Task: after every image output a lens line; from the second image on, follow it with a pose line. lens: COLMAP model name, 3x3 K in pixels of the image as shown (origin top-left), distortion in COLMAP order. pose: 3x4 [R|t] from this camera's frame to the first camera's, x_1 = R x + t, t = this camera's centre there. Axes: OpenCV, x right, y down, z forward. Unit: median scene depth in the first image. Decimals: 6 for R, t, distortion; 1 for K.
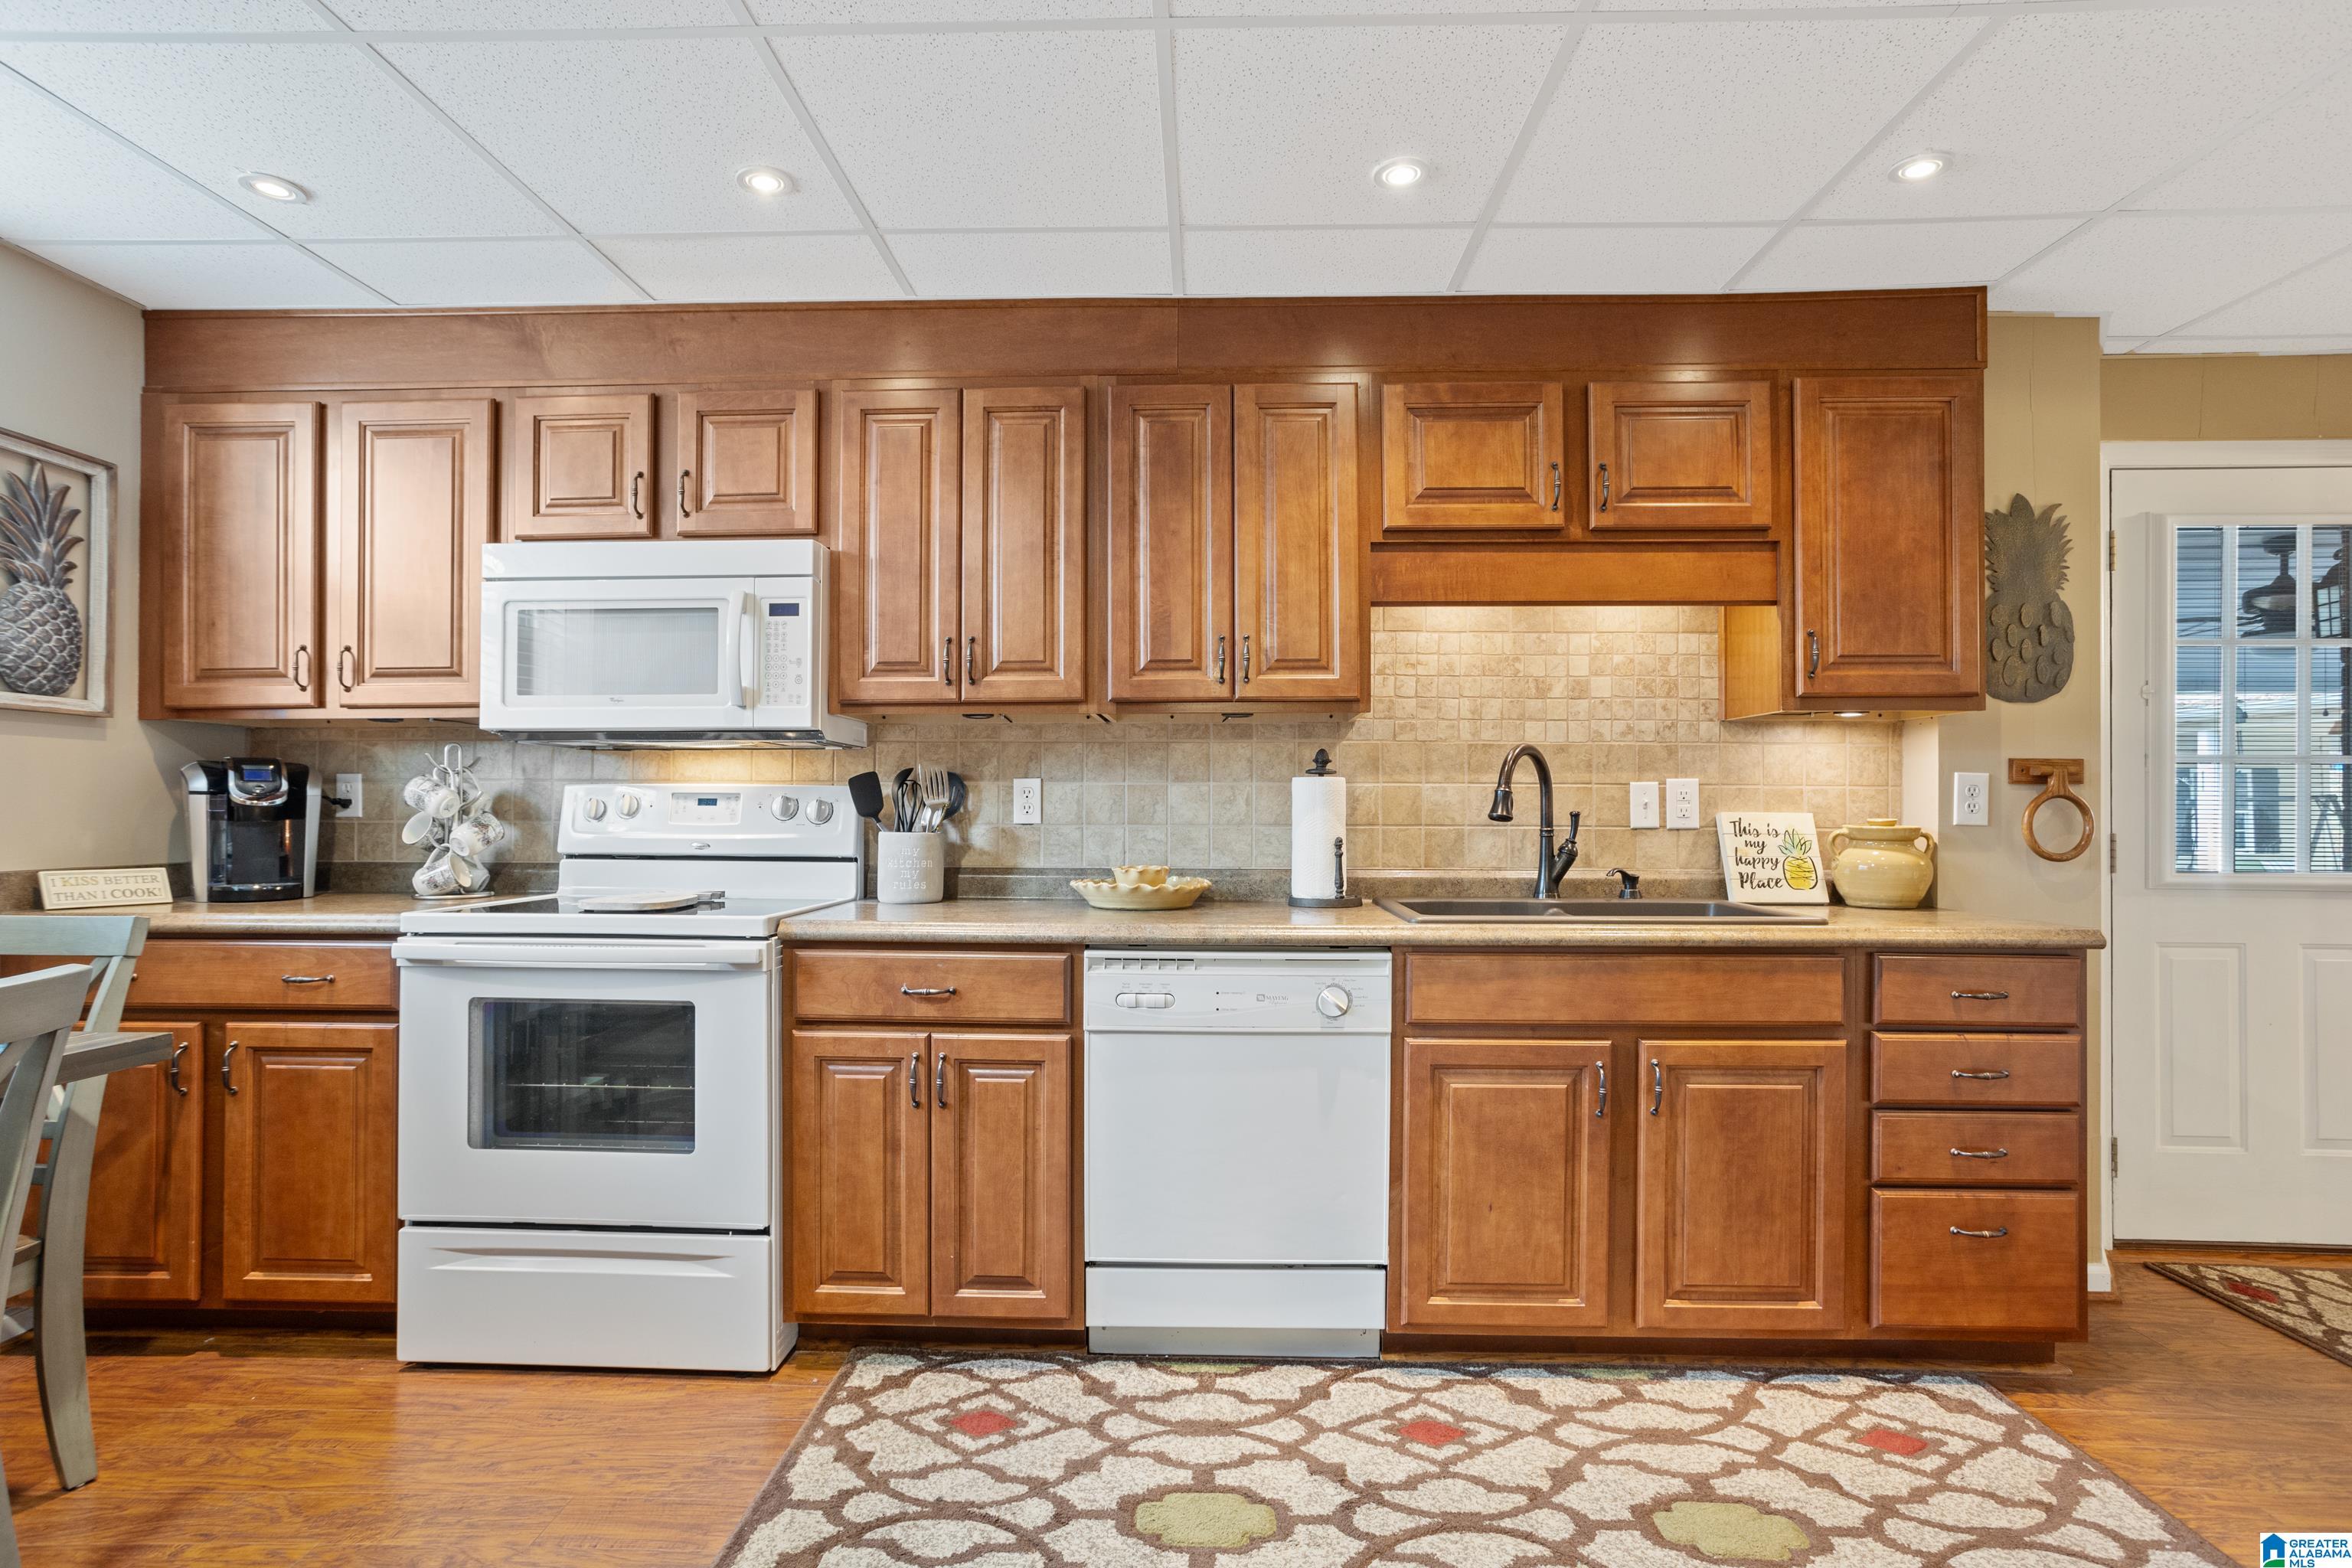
lens RADIAL K [[1138.7, 0, 1176.1], [0, 1138.7, 799.0], [0, 0, 1]] dist [-0.046964, 0.025049]
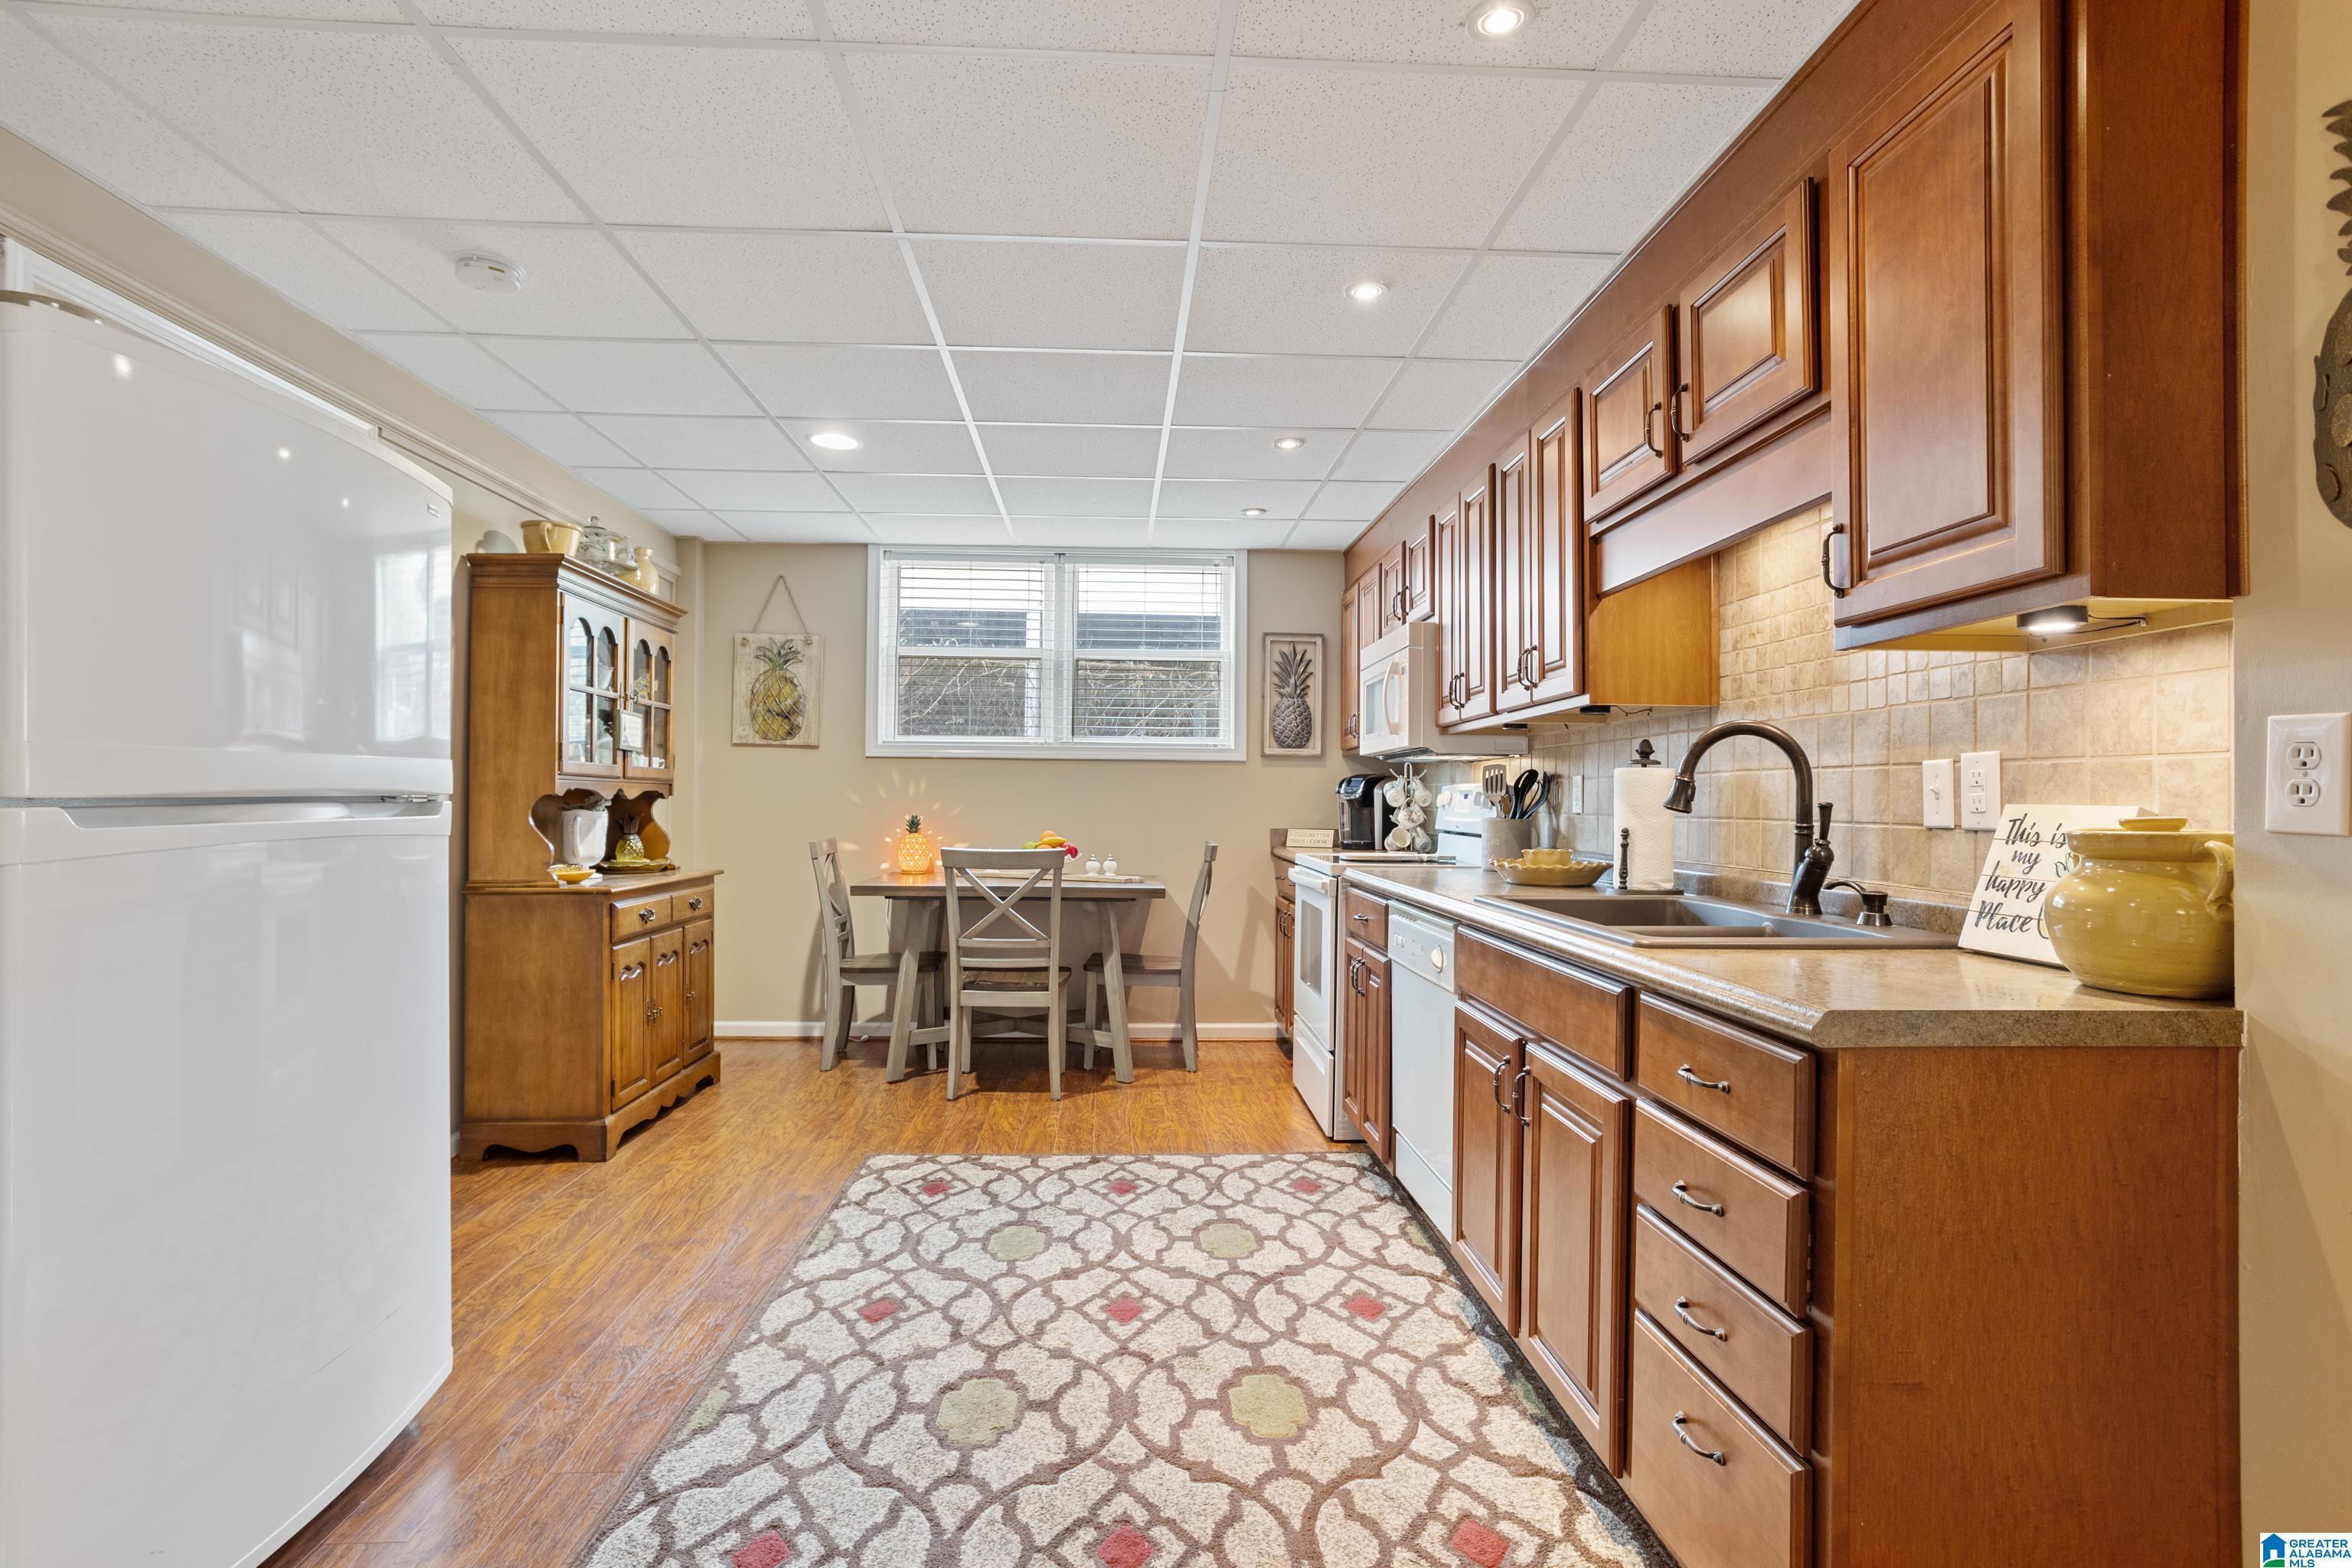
lens RADIAL K [[1138.7, 0, 1176.1], [0, 1138.7, 799.0], [0, 0, 1]] dist [-0.046964, 0.025049]
pose [[0.103160, -0.003341, -0.994659, 1.173439], [-0.003523, 0.999987, -0.003724, 0.014229], [0.994659, 0.003889, 0.103147, 0.547425]]
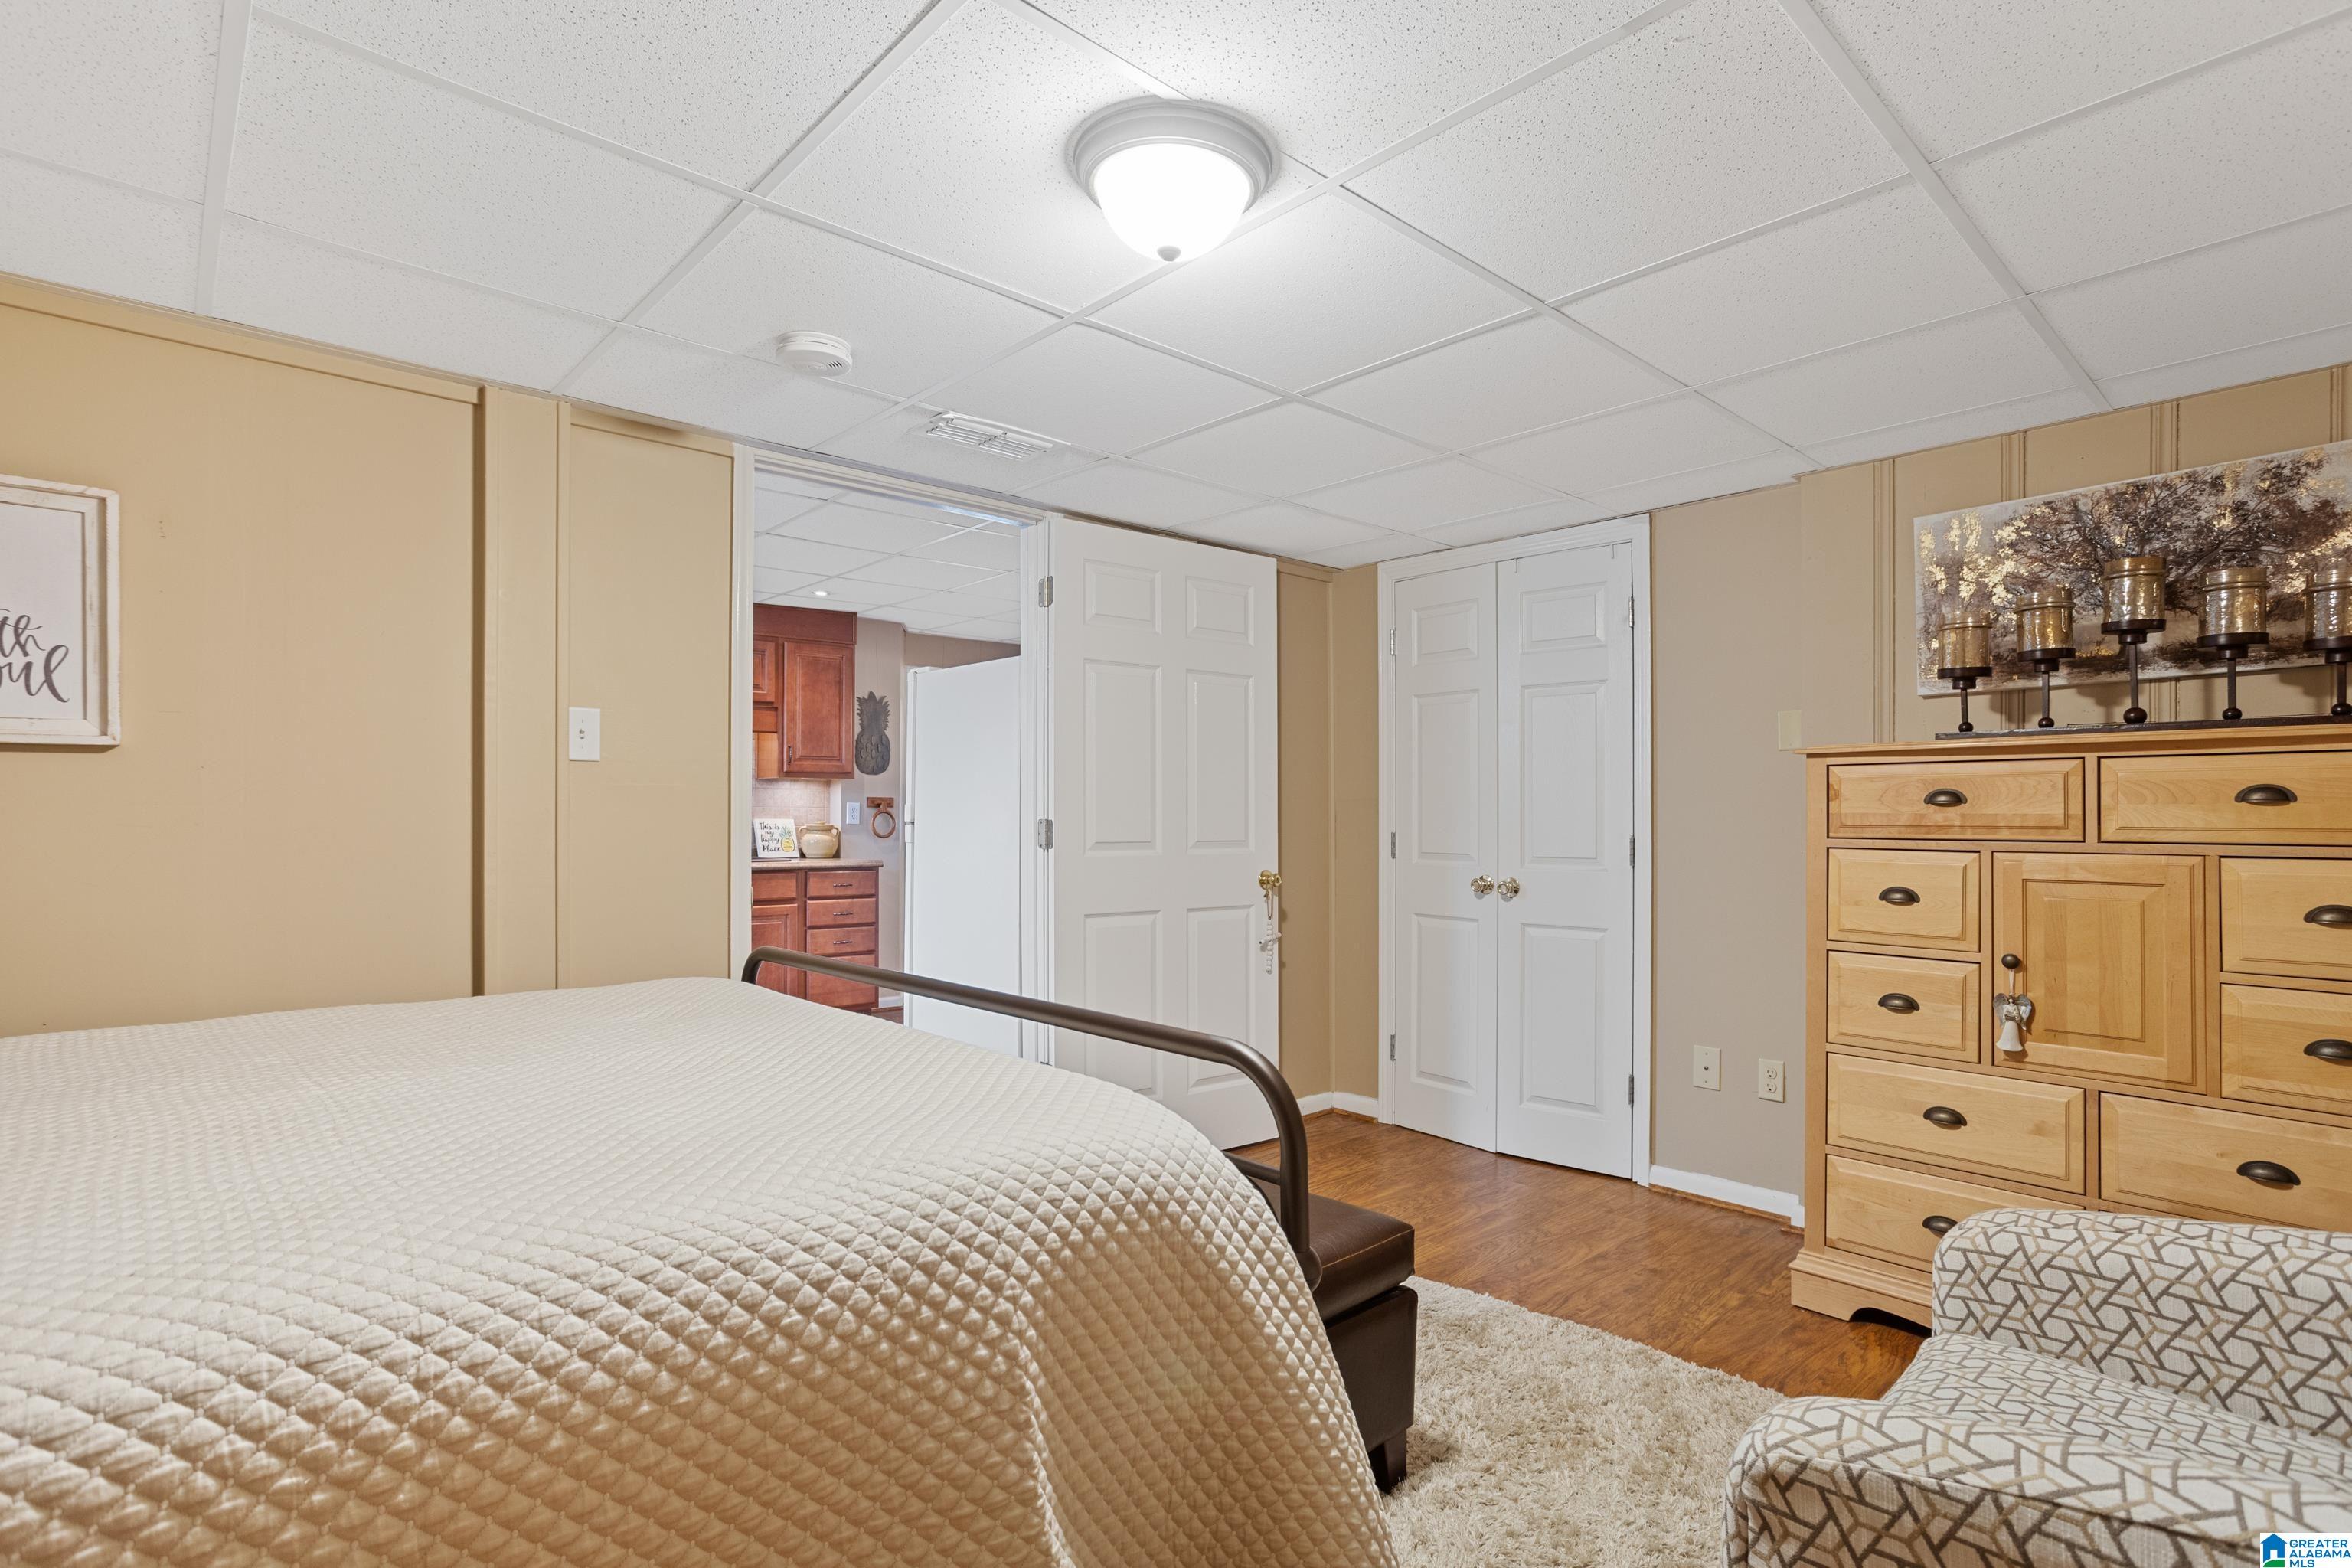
lens RADIAL K [[1138.7, 0, 1176.1], [0, 1138.7, 799.0], [0, 0, 1]] dist [-0.046964, 0.025049]
pose [[0.710971, 0.004066, 0.703210, -0.579399], [0.000189, 0.999982, -0.005973, -0.017078], [-0.703222, 0.004380, 0.710957, -1.363892]]
